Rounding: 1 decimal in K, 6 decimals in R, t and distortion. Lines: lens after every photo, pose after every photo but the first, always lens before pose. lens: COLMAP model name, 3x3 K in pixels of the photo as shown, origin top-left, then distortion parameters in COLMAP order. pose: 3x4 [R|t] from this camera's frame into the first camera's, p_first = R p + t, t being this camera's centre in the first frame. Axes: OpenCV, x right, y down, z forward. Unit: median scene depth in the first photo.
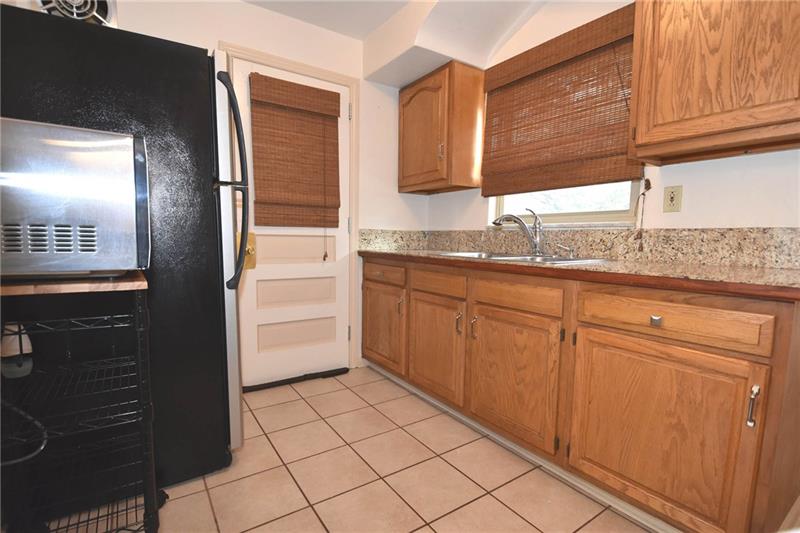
lens RADIAL K [[382.1, 0, 400.9], [0, 382.1, 274.4], [0, 0, 1]] dist [-0.000737, -0.000101]
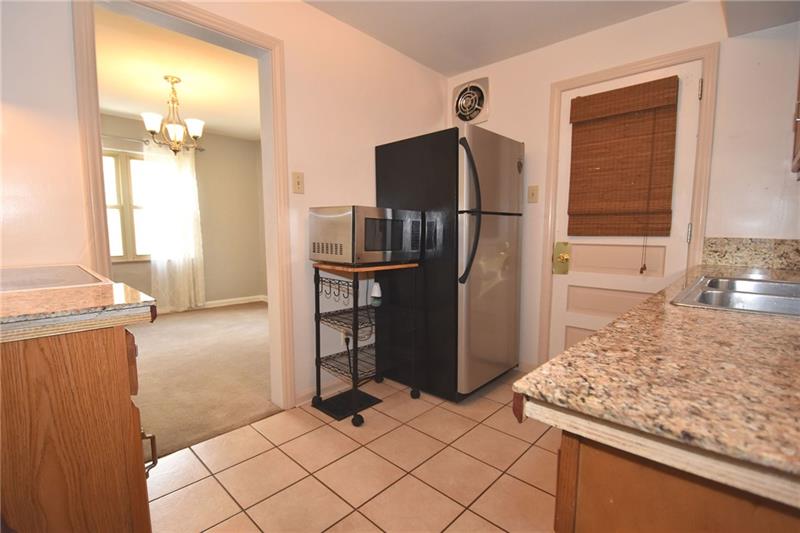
lens RADIAL K [[371.0, 0, 396.4], [0, 371.0, 274.5], [0, 0, 1]] dist [-0.031002, -0.000795]
pose [[0.205639, 0.095669, -0.973940, 0.517090], [-0.090439, 0.992809, 0.078426, -0.050330], [0.974440, 0.071955, 0.212813, 0.268524]]
